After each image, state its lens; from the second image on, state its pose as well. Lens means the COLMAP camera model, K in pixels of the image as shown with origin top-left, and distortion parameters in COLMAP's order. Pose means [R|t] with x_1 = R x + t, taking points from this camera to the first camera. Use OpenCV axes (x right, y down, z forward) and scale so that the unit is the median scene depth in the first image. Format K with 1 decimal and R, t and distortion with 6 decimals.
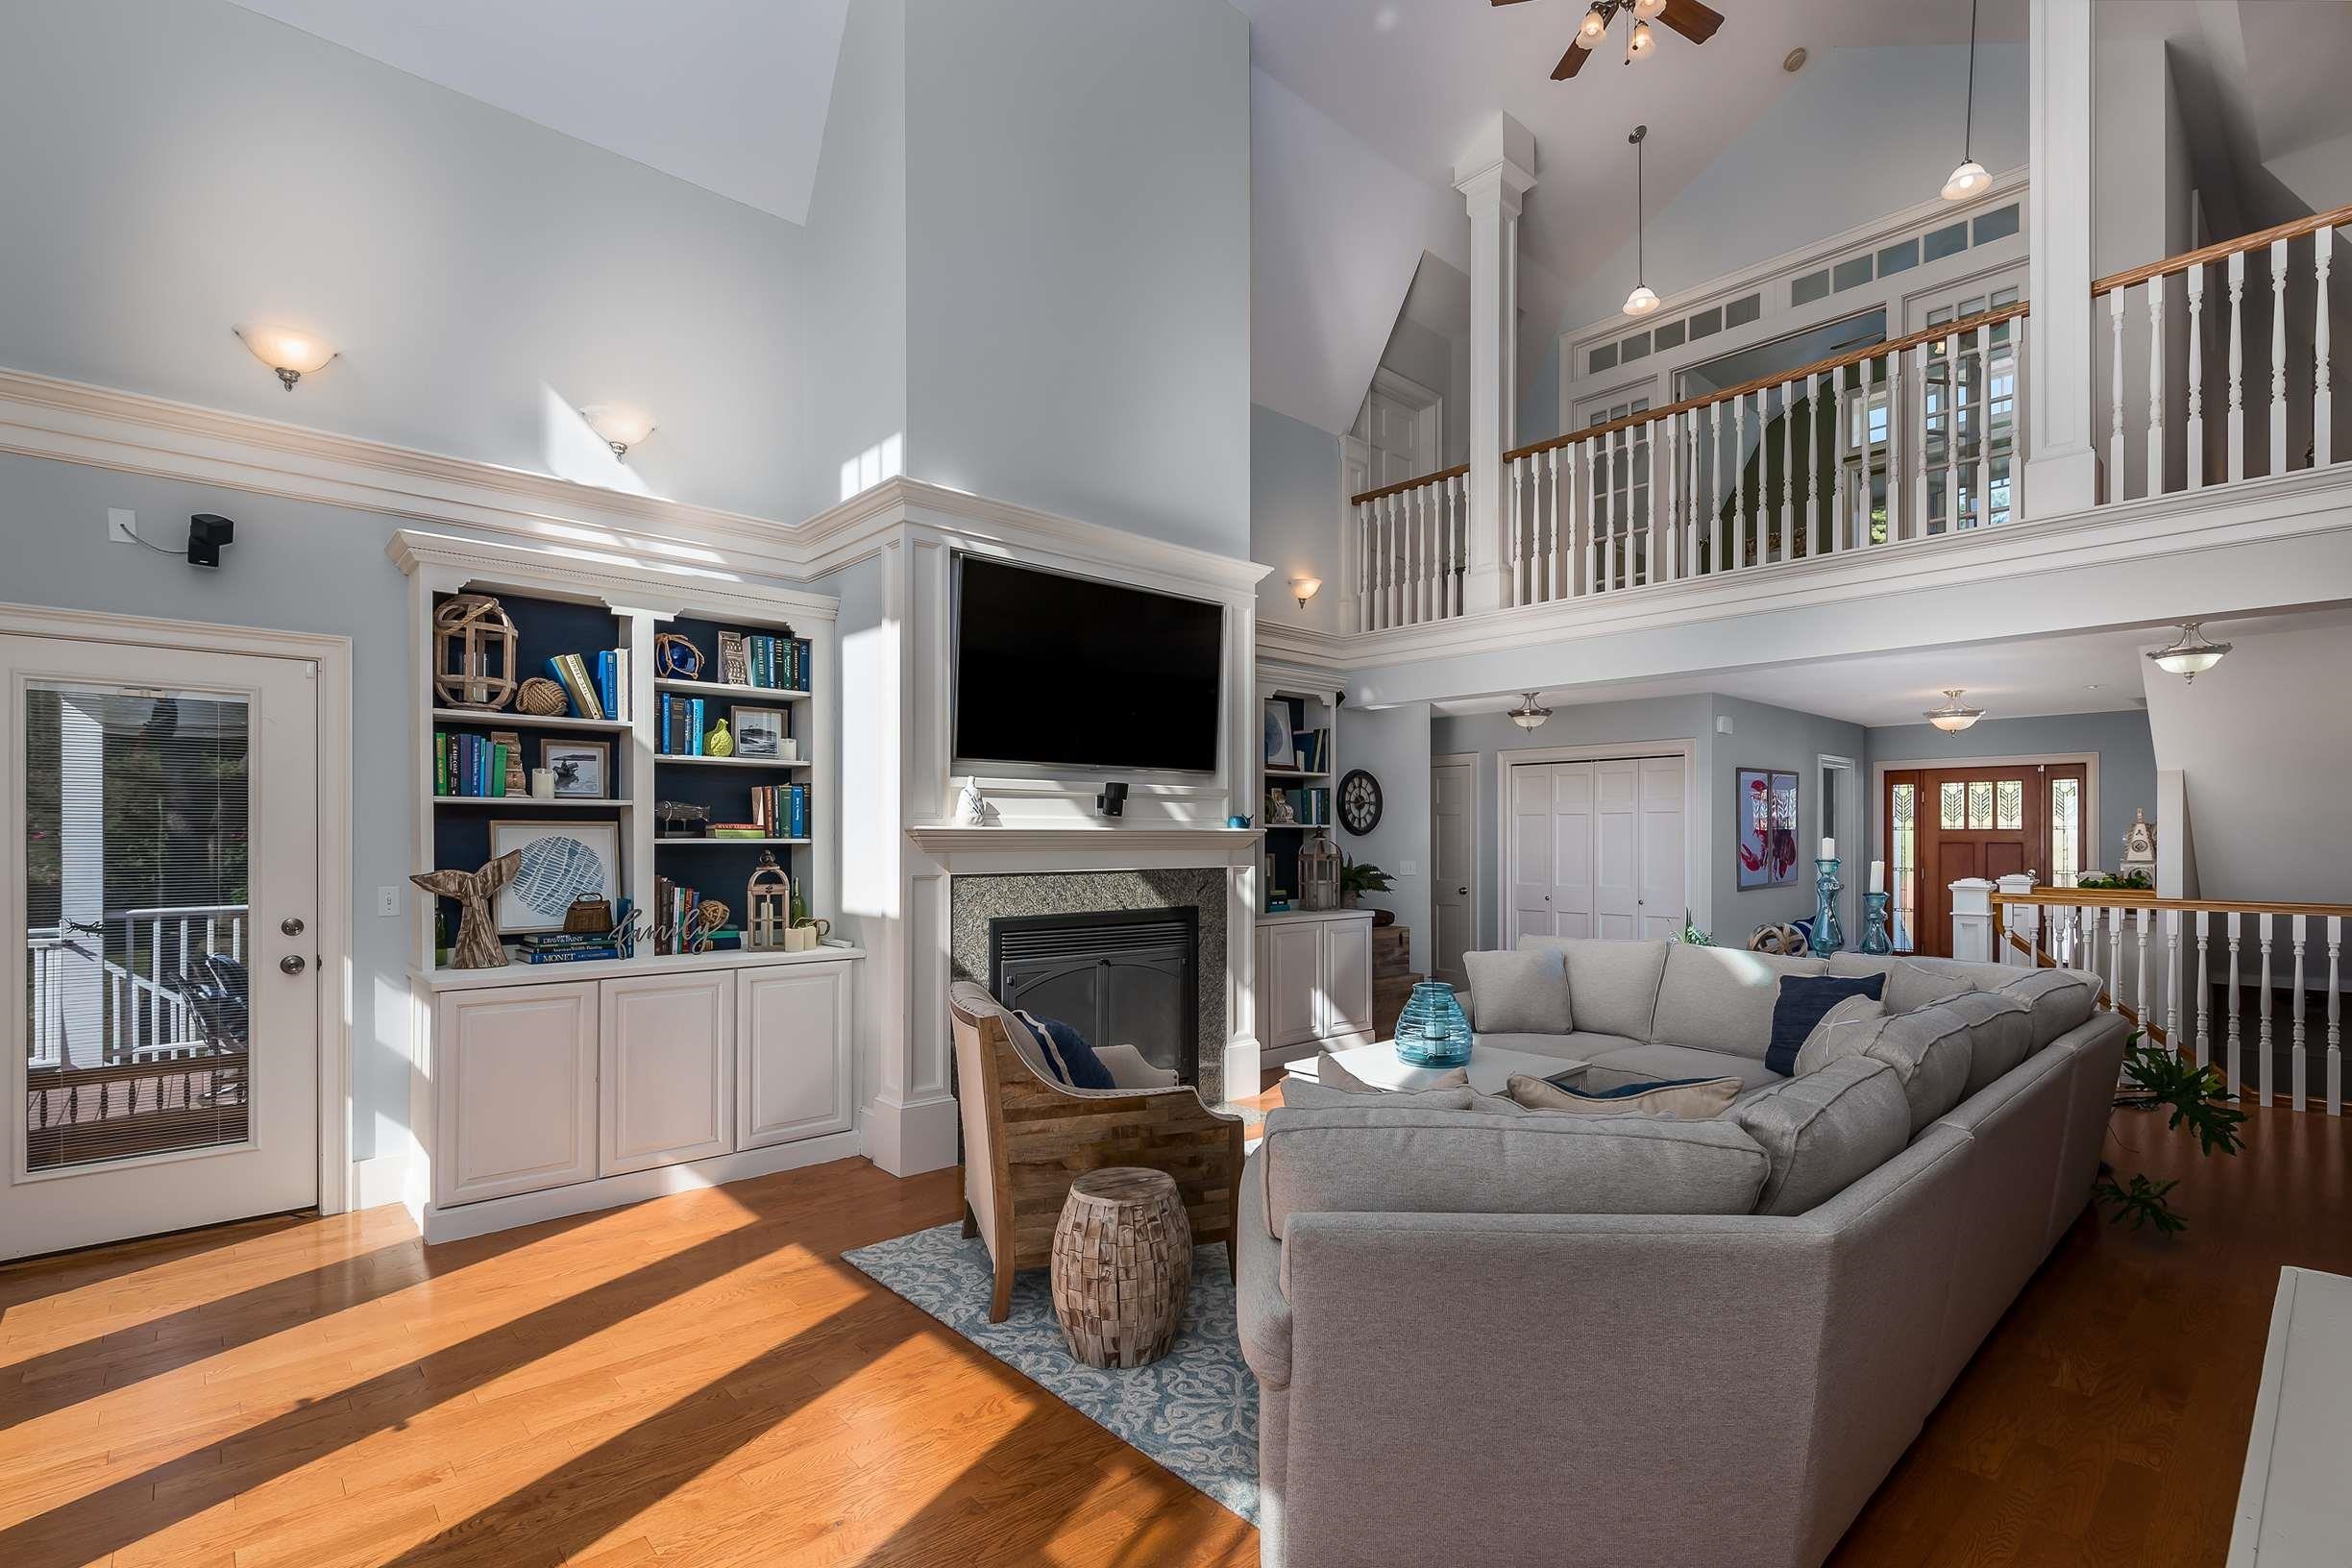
lens RADIAL K [[1052.5, 0, 1172.7], [0, 1052.5, 830.7], [0, 0, 1]] dist [-0.000274, -0.000060]
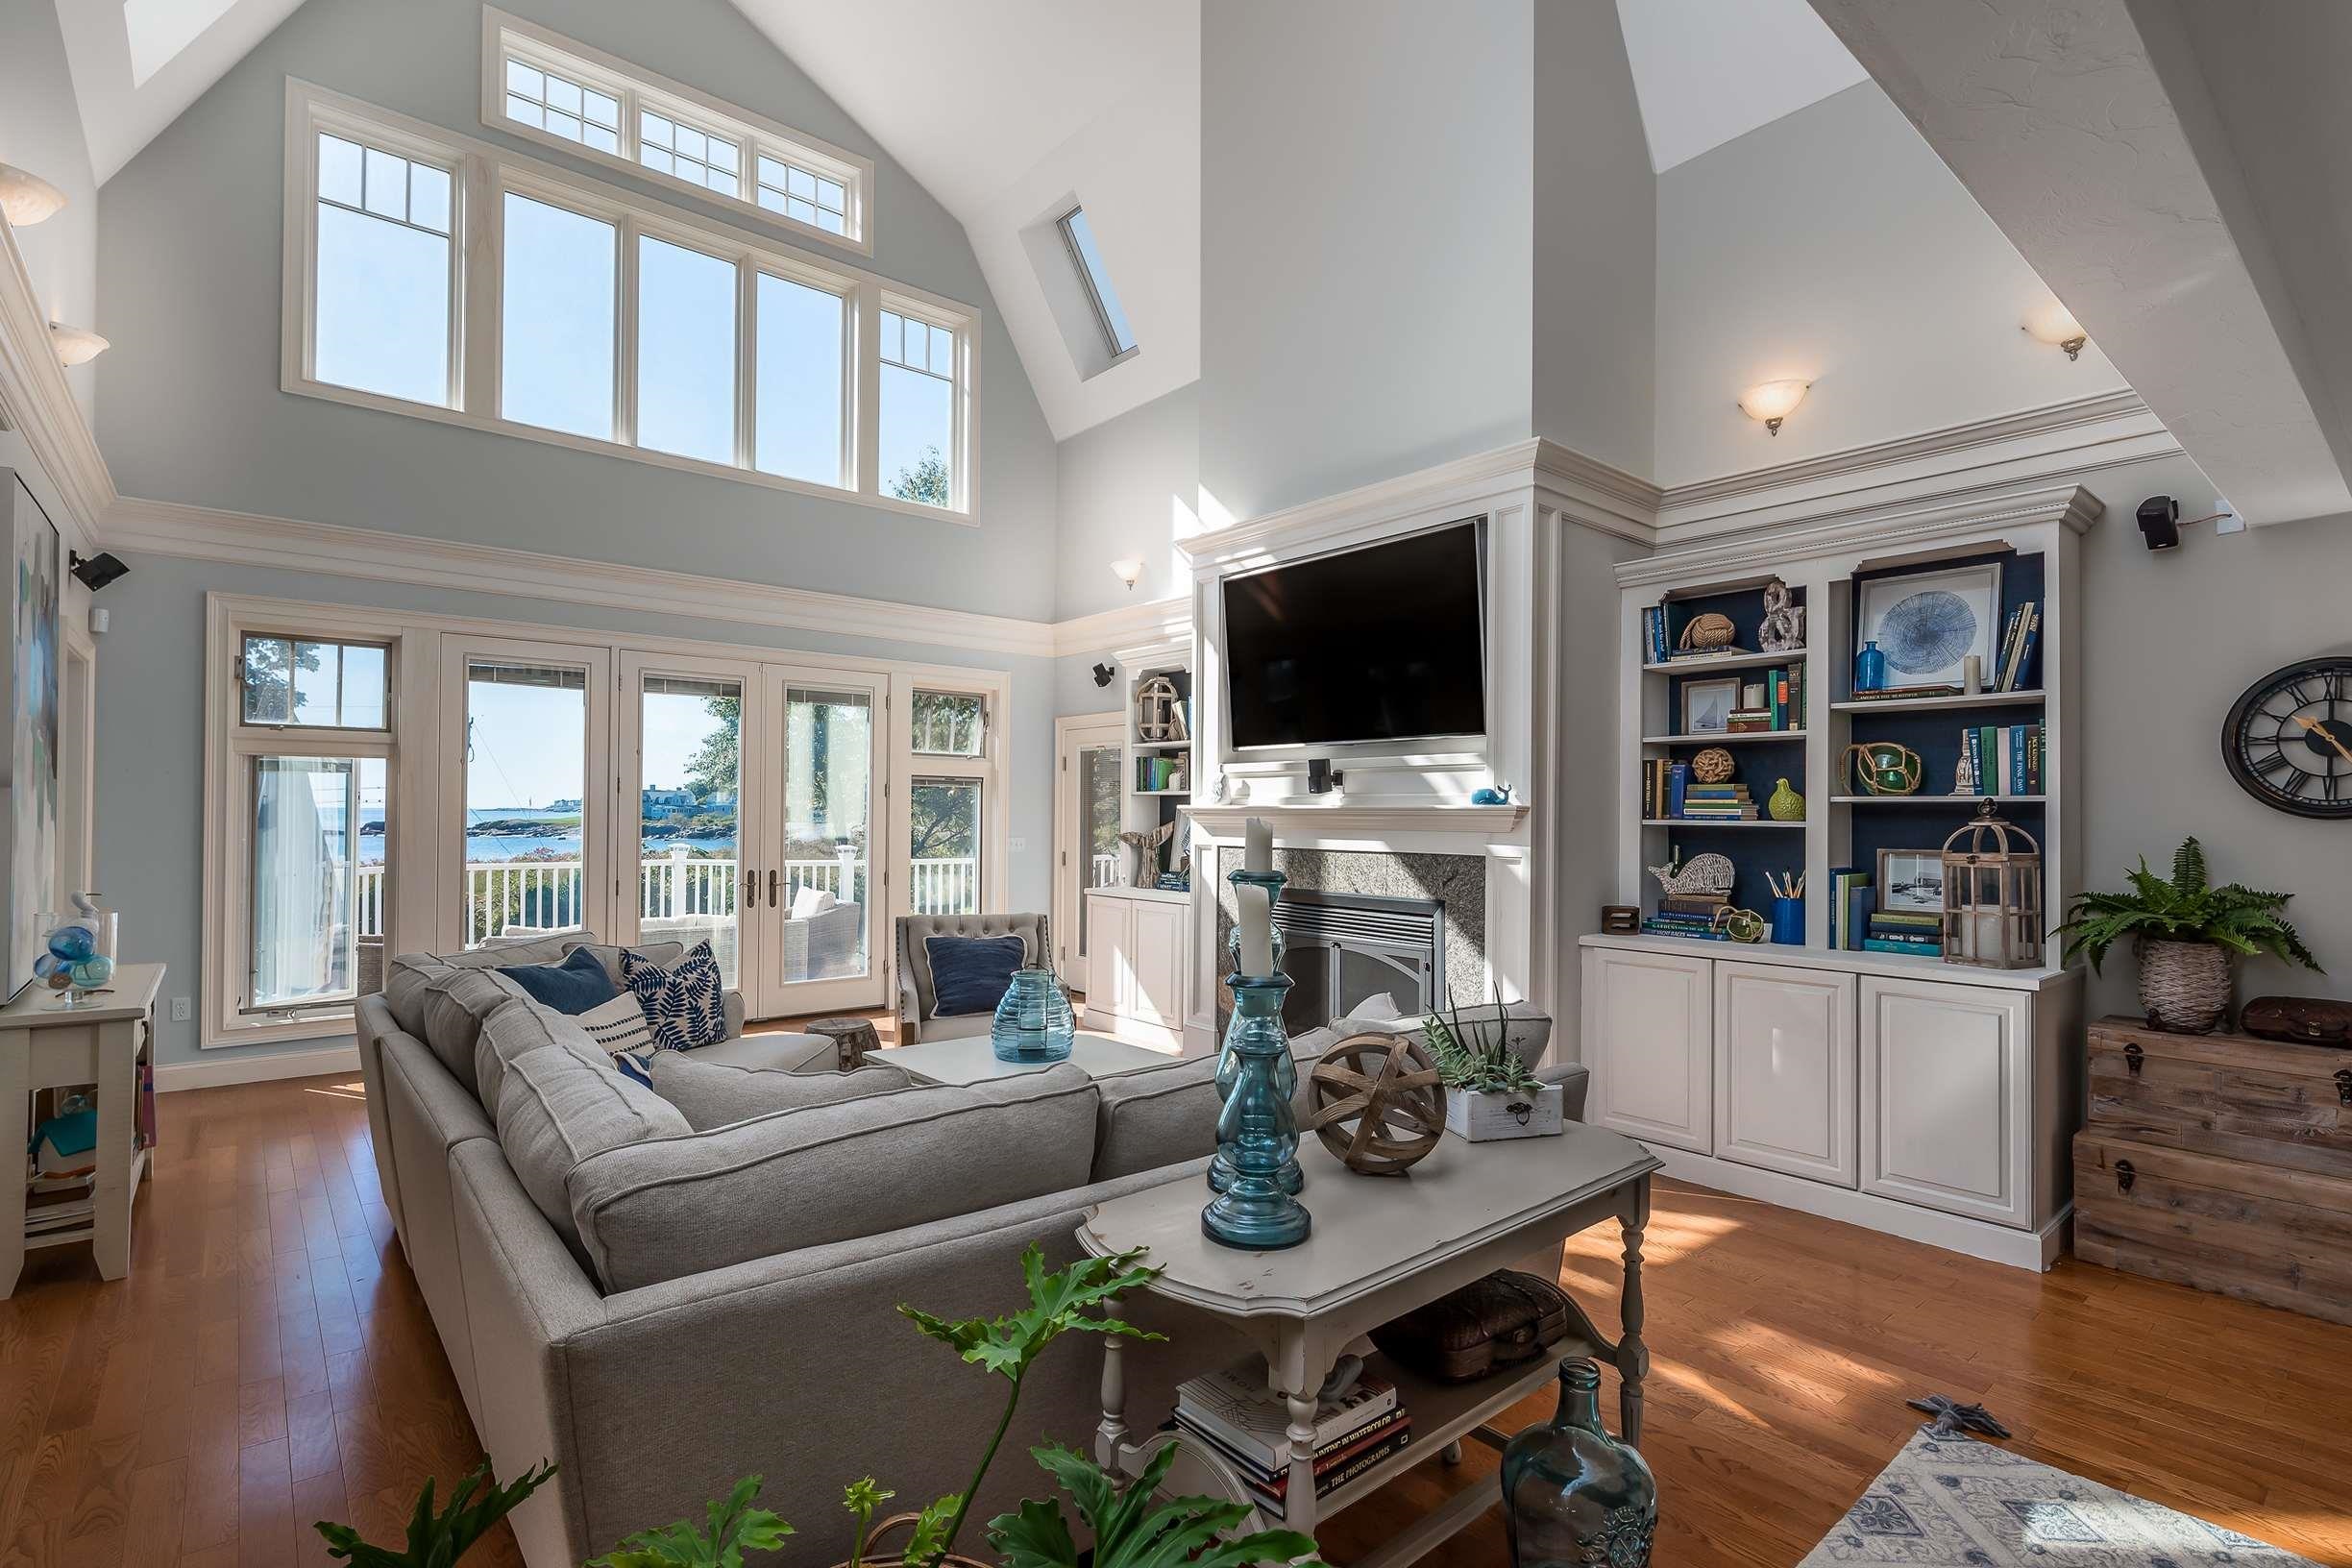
lens RADIAL K [[1106.7, 0, 1176.0], [0, 1106.7, 784.0], [0, 0, 1]] dist [-0.000323, -0.000074]
pose [[-0.041095, -0.023732, -0.998873, 0.903155], [-0.001733, 0.999718, -0.023681, 0.002298], [0.999154, 0.000758, -0.041125, 0.838710]]
